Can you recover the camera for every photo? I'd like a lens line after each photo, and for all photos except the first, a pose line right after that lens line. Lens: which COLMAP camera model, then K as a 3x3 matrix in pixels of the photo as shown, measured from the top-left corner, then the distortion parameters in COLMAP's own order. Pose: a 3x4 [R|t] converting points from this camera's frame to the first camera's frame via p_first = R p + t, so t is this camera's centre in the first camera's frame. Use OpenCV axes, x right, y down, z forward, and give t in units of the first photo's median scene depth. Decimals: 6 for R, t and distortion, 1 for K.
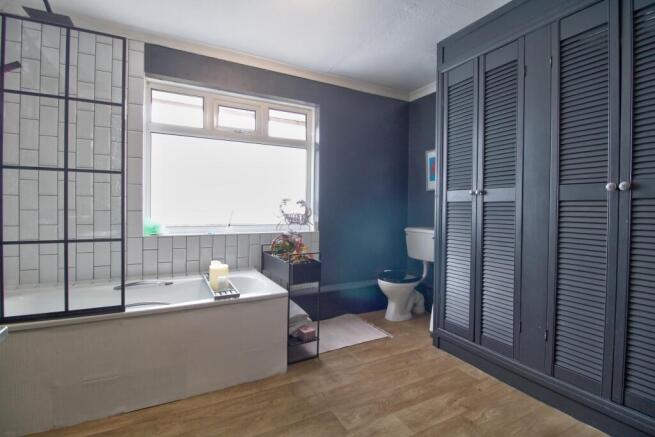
lens RADIAL K [[304.5, 0, 324.1], [0, 304.5, 213.4], [0, 0, 1]] dist [-0.010729, -0.007266]
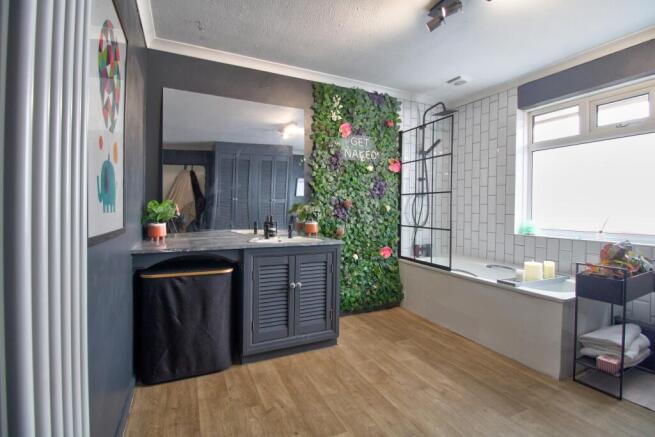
lens RADIAL K [[304.5, 0, 325.5], [0, 304.5, 214.6], [0, 0, 1]] dist [-0.010729, -0.007266]
pose [[-0.050989, 0.010829, -0.998641, 0.880890], [-0.025239, 0.999608, 0.012128, -0.005049], [0.998380, 0.025823, -0.050696, 0.282059]]
